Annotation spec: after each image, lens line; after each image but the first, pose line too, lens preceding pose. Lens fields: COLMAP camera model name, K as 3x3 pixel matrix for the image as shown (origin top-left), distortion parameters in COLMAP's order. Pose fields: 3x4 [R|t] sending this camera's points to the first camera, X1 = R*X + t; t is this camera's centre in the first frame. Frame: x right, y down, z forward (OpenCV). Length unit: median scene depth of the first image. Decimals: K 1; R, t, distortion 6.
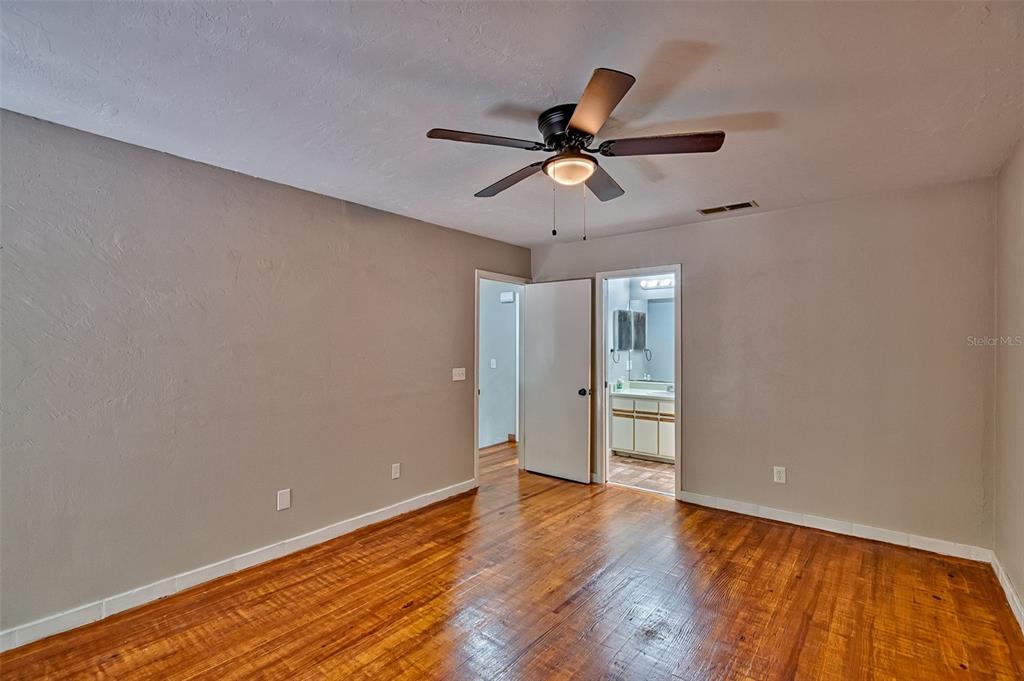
lens RADIAL K [[480.6, 0, 513.4], [0, 480.6, 330.2], [0, 0, 1]] dist [-0.003073, 0.000311]
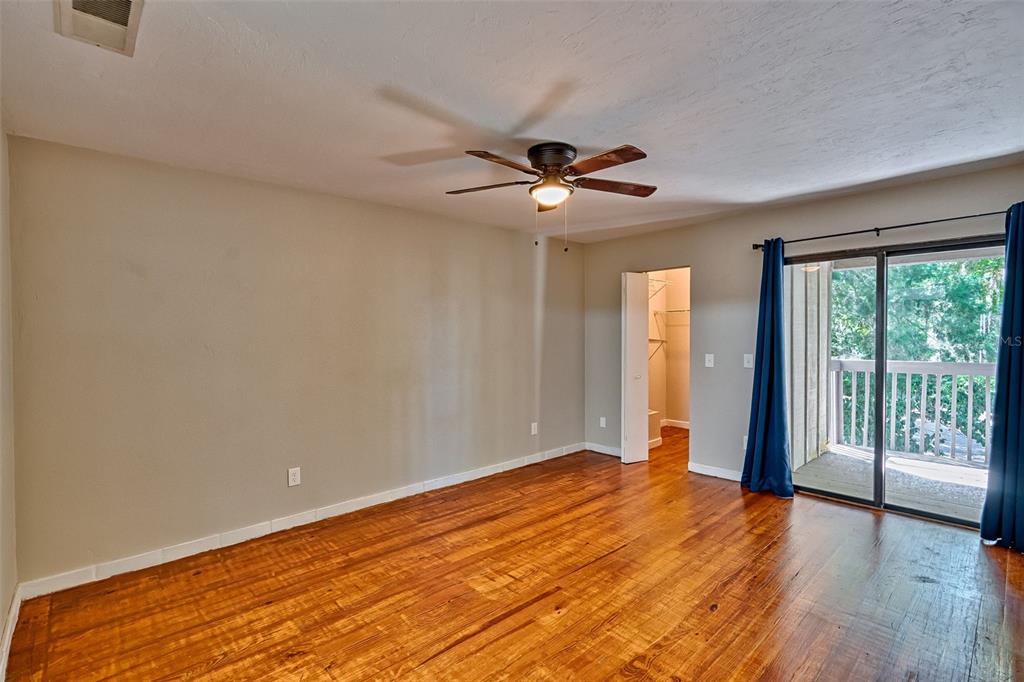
lens RADIAL K [[480.6, 0, 513.4], [0, 480.6, 330.7], [0, 0, 1]] dist [-0.003073, 0.000311]
pose [[-0.988328, 0.009454, 0.152045, 0.020779], [0.004566, 0.999462, -0.032469, 0.055966], [-0.152270, -0.031396, -0.987840, 1.966109]]
